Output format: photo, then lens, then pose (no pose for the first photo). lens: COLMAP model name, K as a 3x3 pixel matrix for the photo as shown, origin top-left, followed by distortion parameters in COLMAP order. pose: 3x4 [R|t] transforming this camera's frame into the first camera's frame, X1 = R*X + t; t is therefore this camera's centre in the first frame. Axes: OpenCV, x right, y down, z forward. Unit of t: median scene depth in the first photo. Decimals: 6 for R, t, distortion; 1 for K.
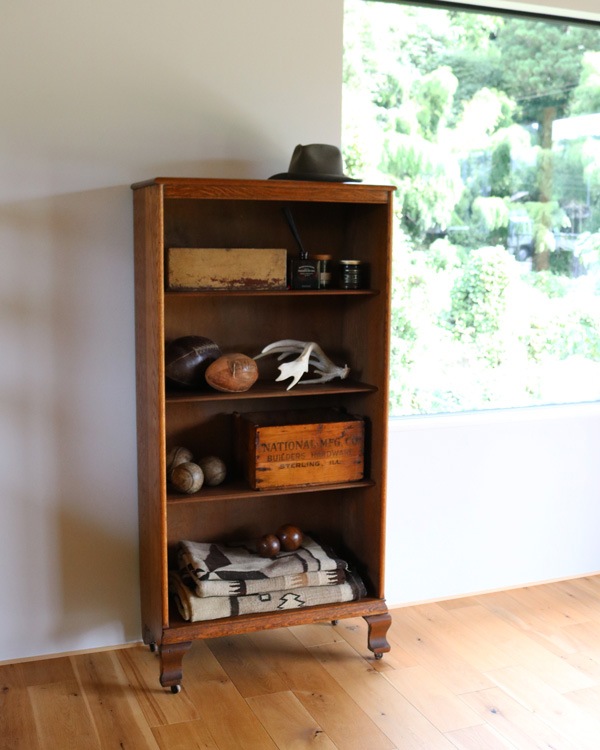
lens RADIAL K [[965.1, 0, 311.5], [0, 965.1, 395.2], [0, 0, 1]] dist [-0.106715, 0.000000]
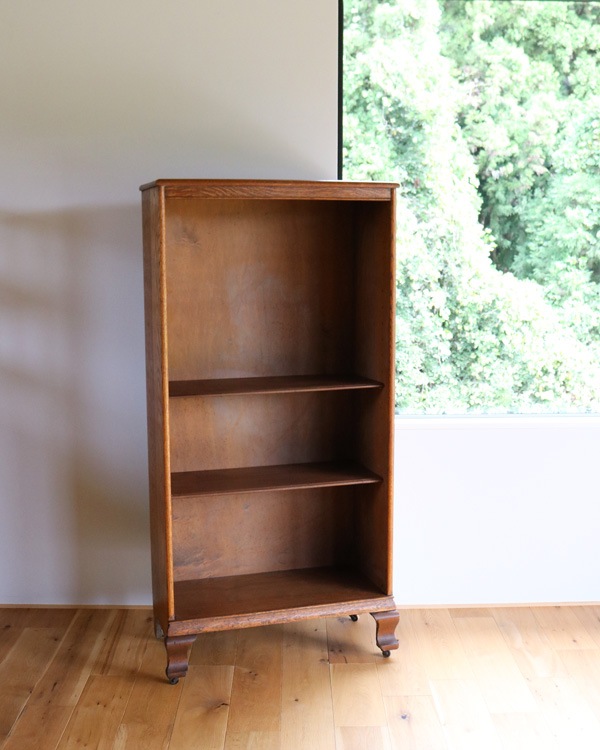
lens RADIAL K [[965.1, 0, 288.6], [0, 965.1, 384.5], [0, 0, 1]] dist [-0.106715, 0.000000]
pose [[0.927808, 0.045963, -0.370217, 0.396808], [-0.051712, 0.998646, -0.005612, 0.003344], [0.369457, 0.024352, 0.928929, 0.037672]]
